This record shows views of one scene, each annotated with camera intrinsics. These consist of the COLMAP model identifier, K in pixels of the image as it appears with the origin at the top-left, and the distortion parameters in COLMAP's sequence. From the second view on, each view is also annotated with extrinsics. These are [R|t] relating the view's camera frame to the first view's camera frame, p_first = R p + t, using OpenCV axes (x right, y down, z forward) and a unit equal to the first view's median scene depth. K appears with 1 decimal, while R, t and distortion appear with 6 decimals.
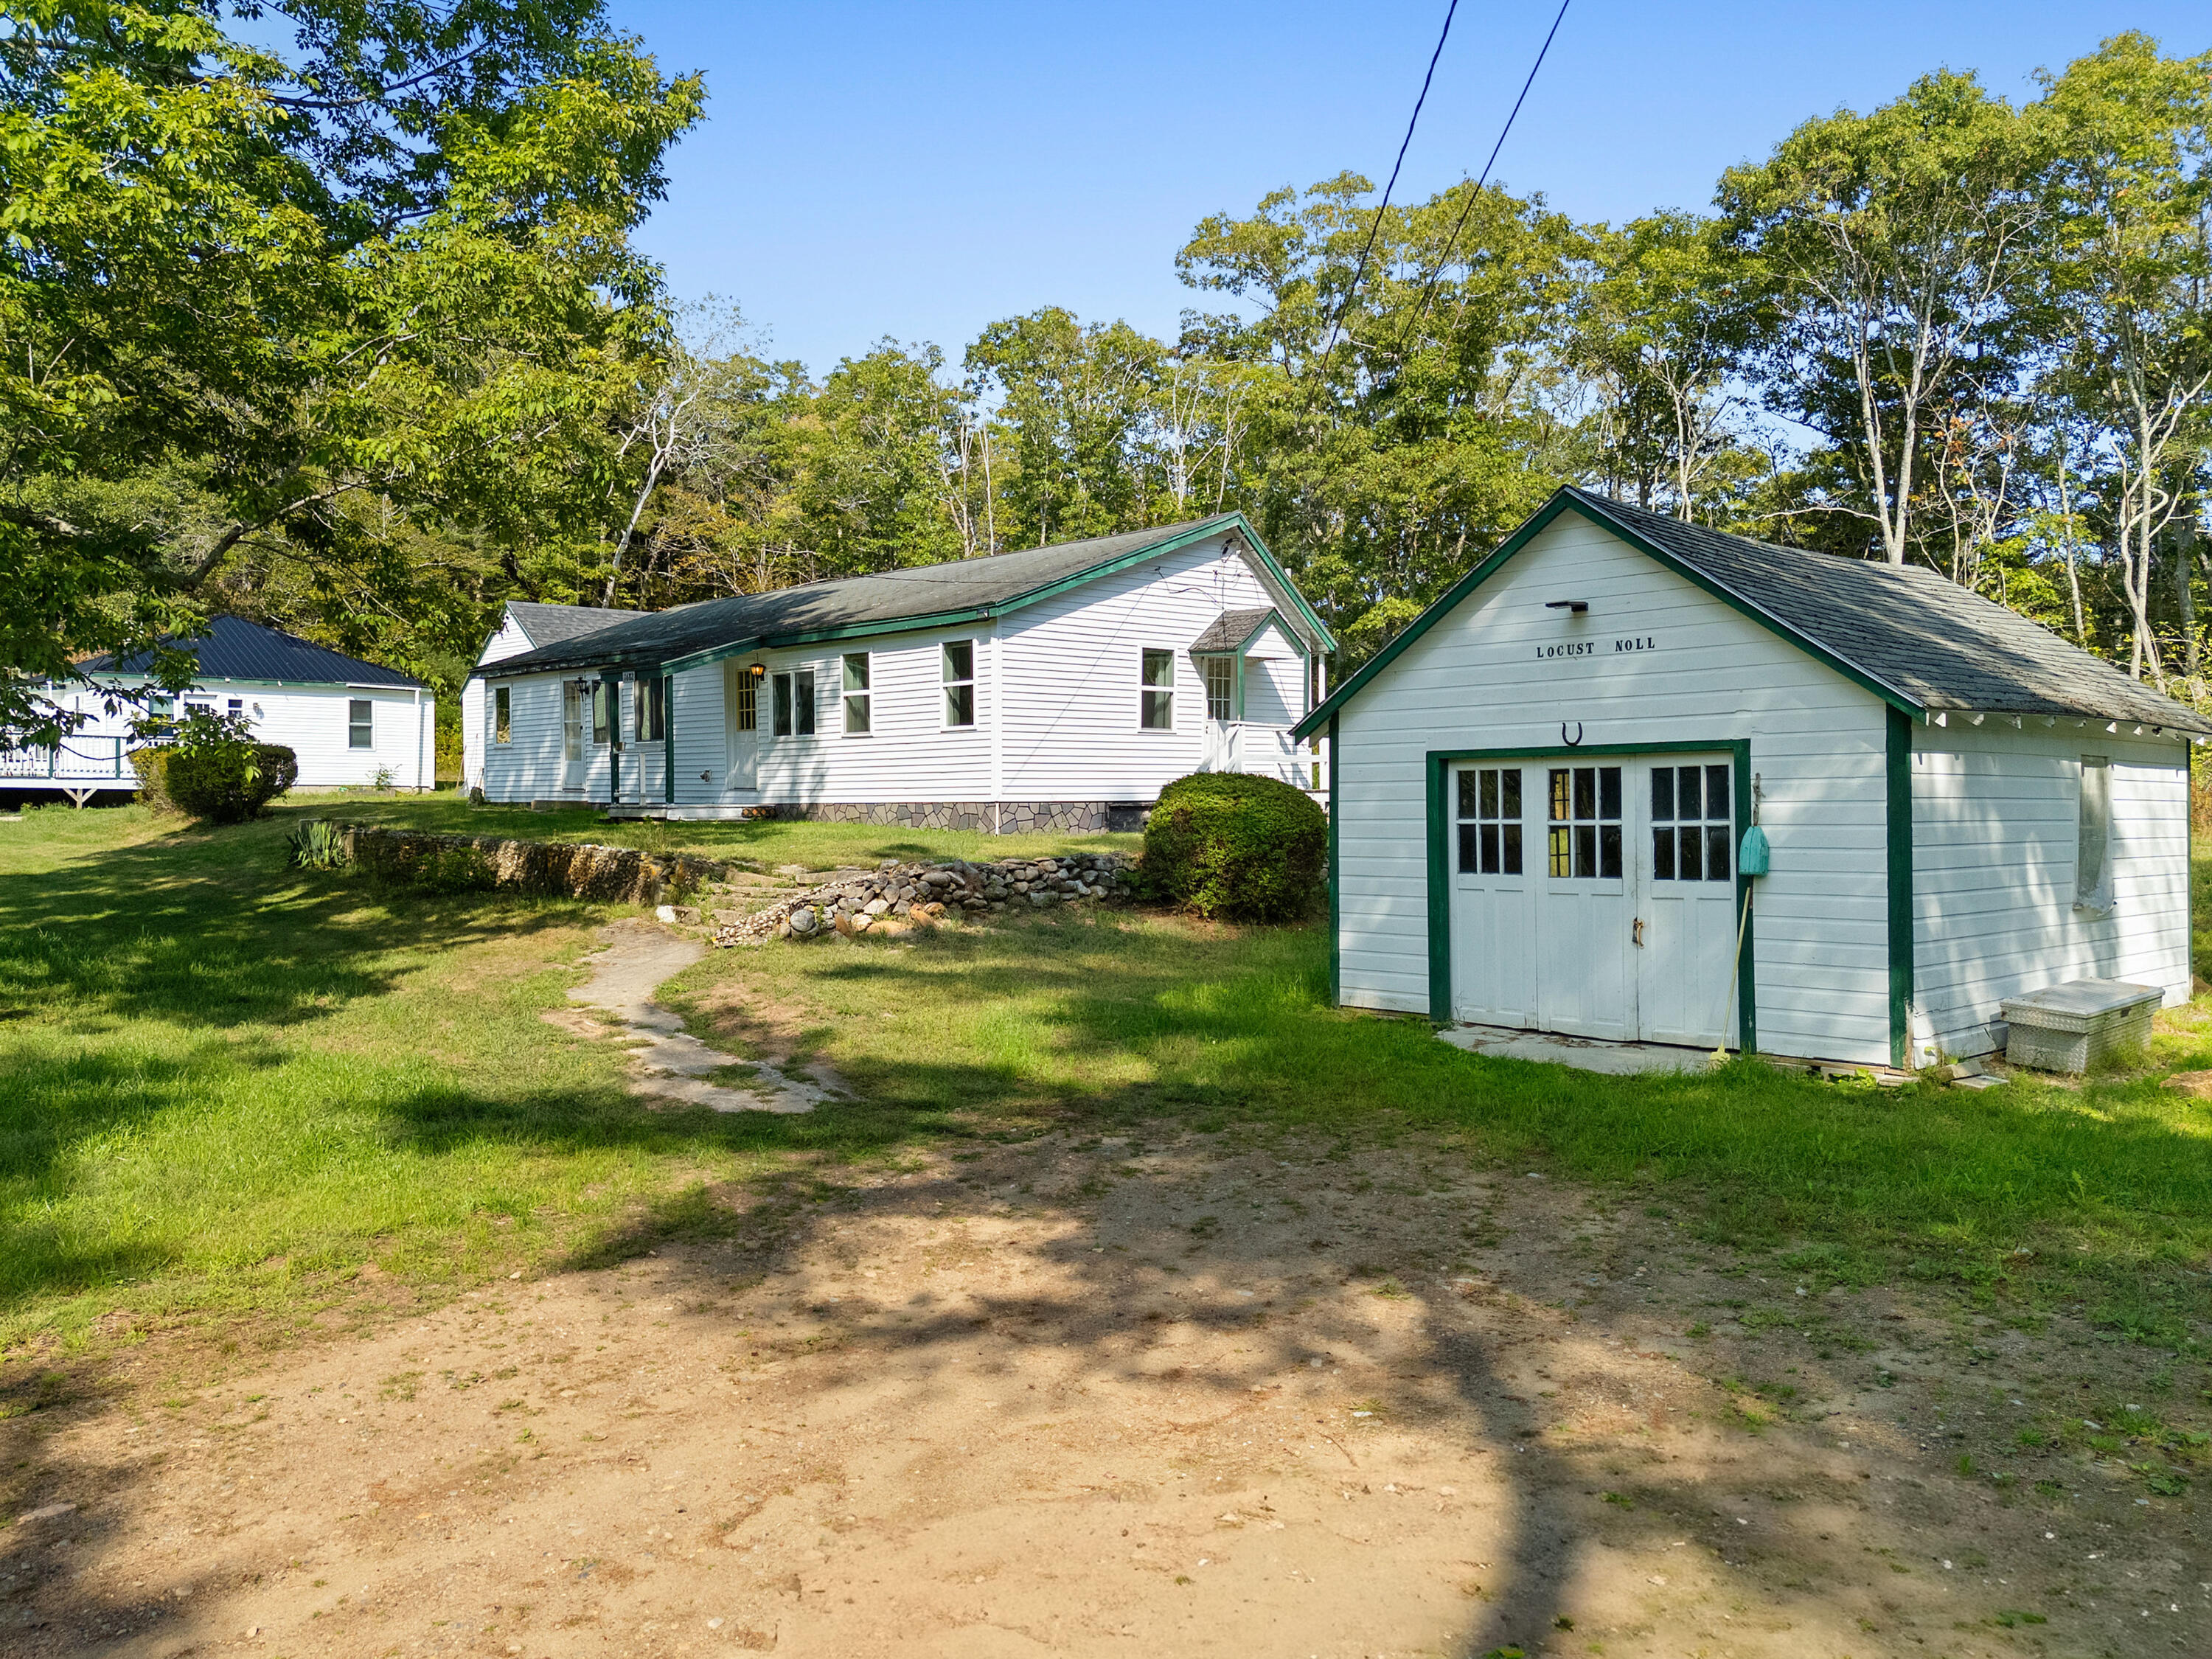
lens RADIAL K [[1739.5, 0, 1082.7], [0, 1739.5, 862.9], [0, 0, 1]] dist [0.062737, -0.044483]
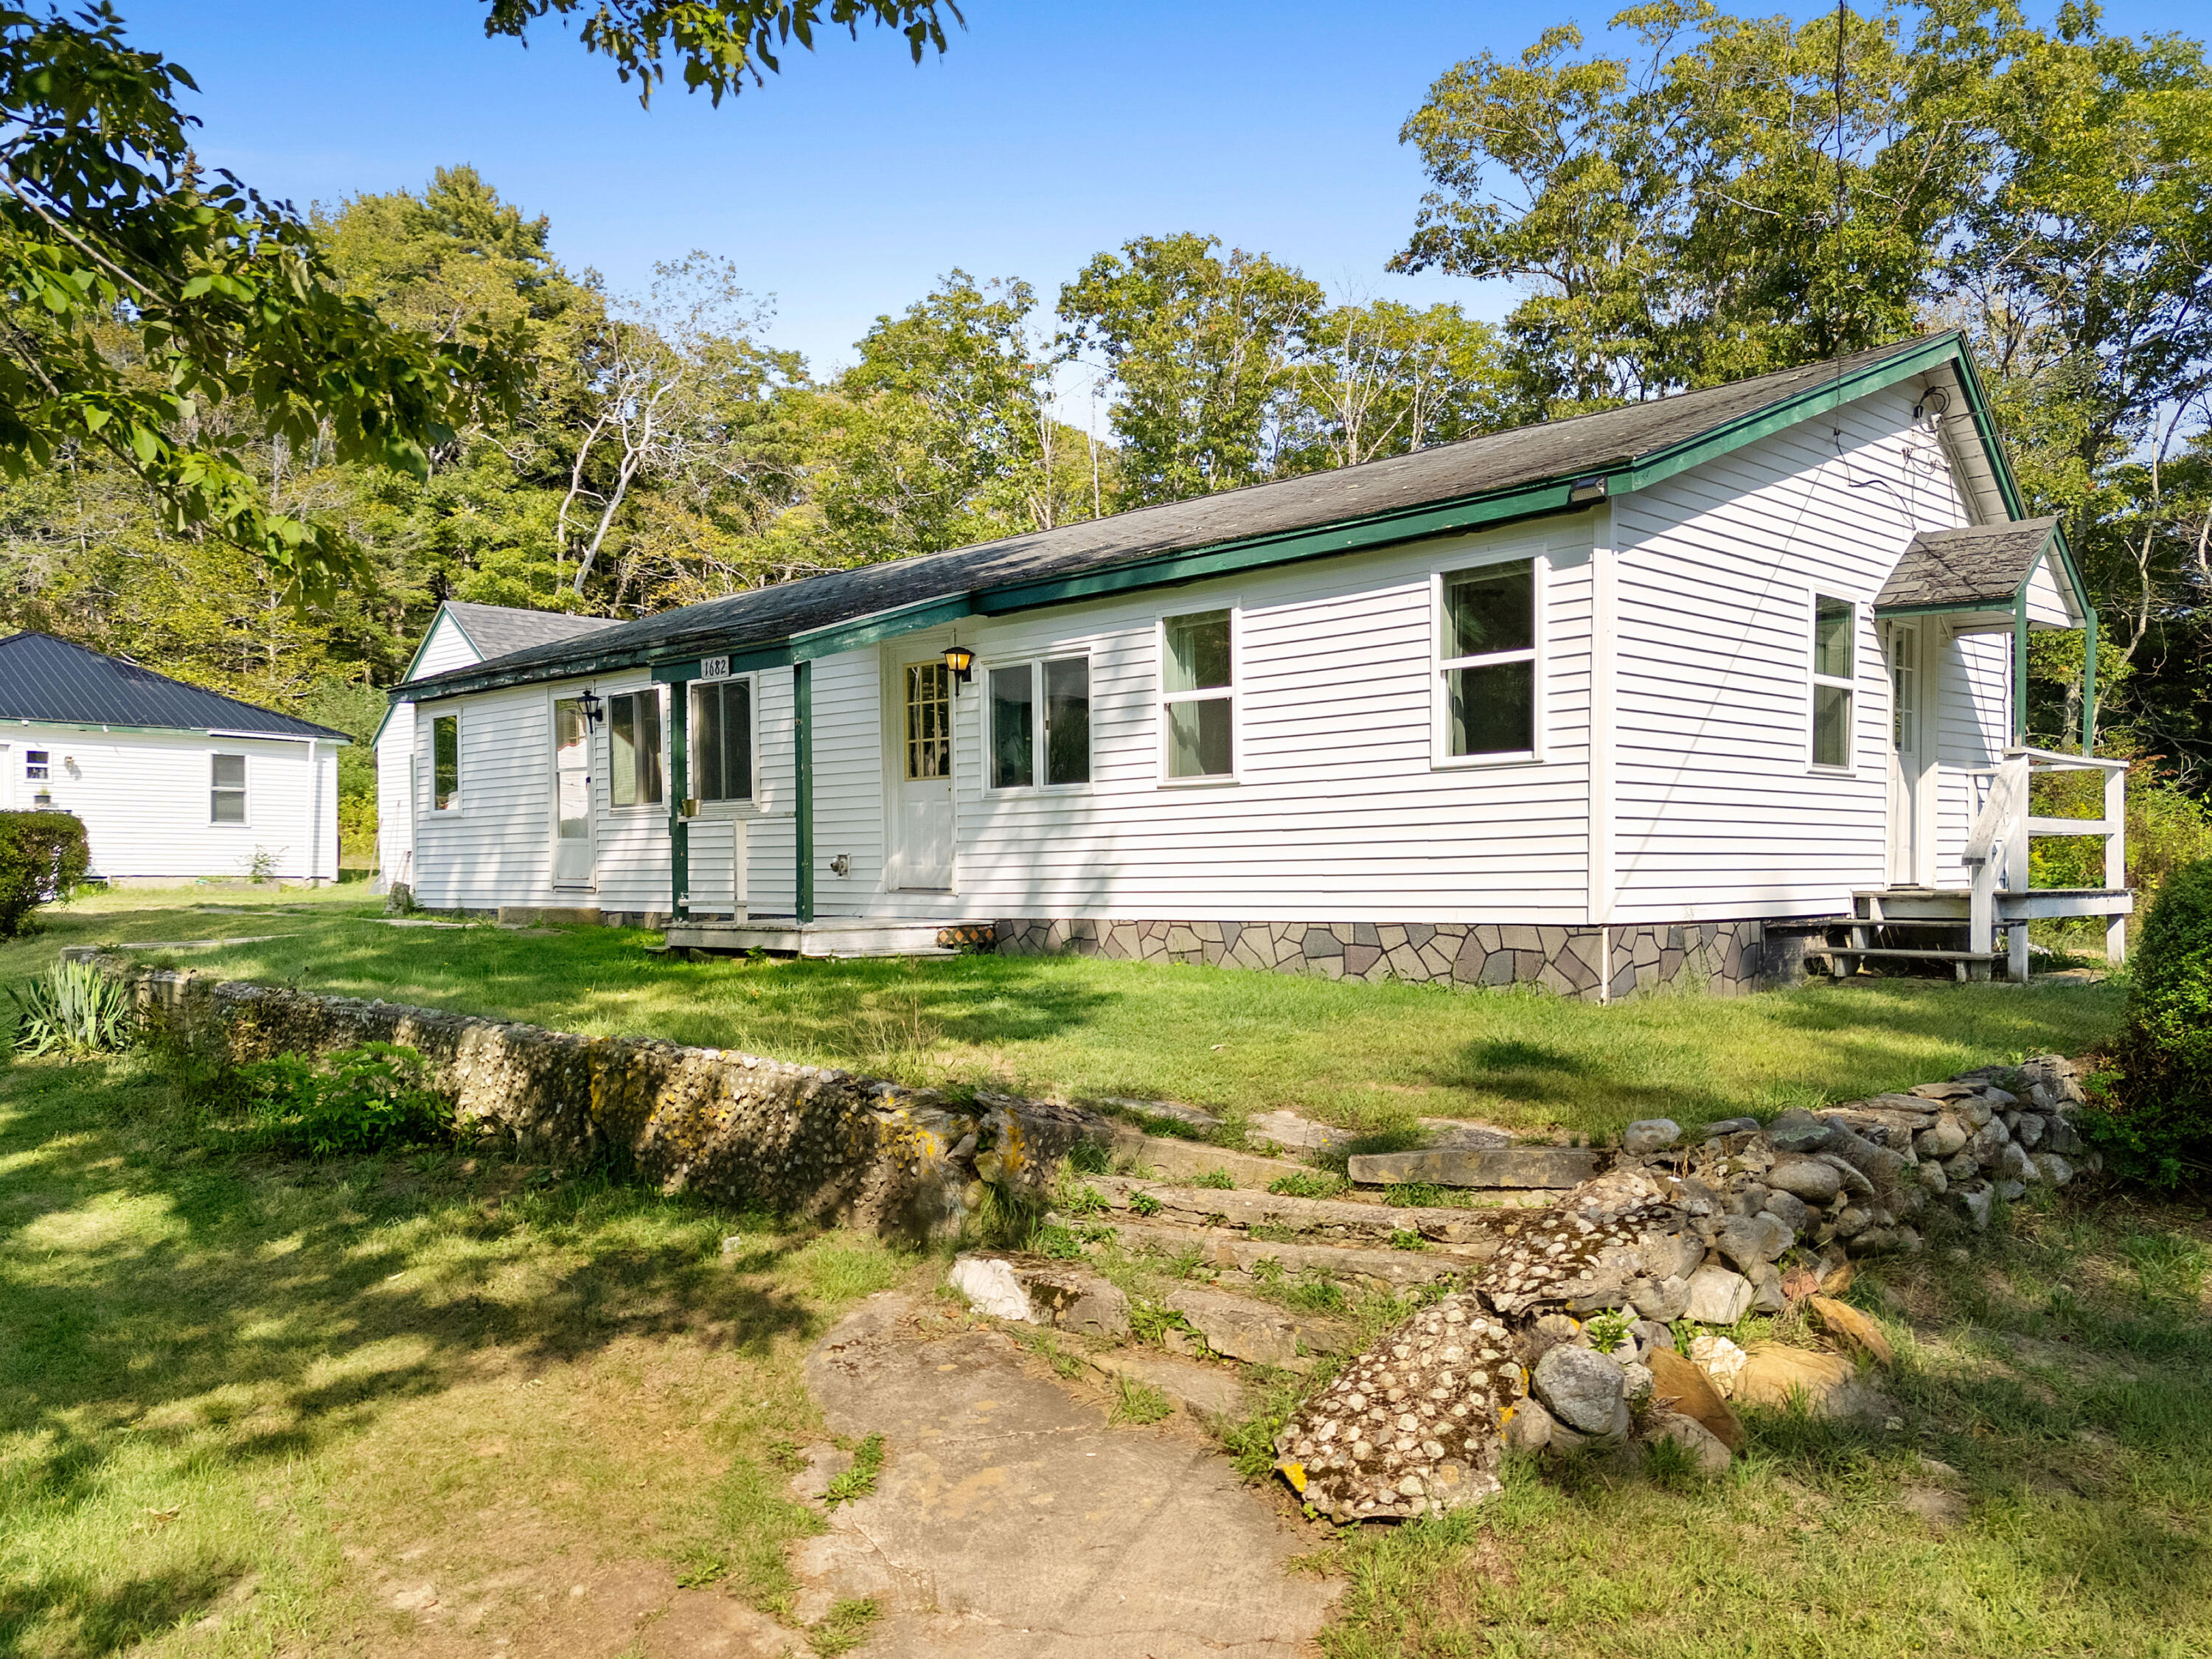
lens RADIAL K [[1739.5, 0, 1097.2], [0, 1739.5, 919.8], [0, 0, 1]] dist [0.062737, -0.044483]
pose [[0.998848, -0.004187, 0.047804, -0.184953], [0.004857, 0.999892, -0.013906, -0.028817], [-0.047741, 0.014123, 0.998760, 0.528129]]
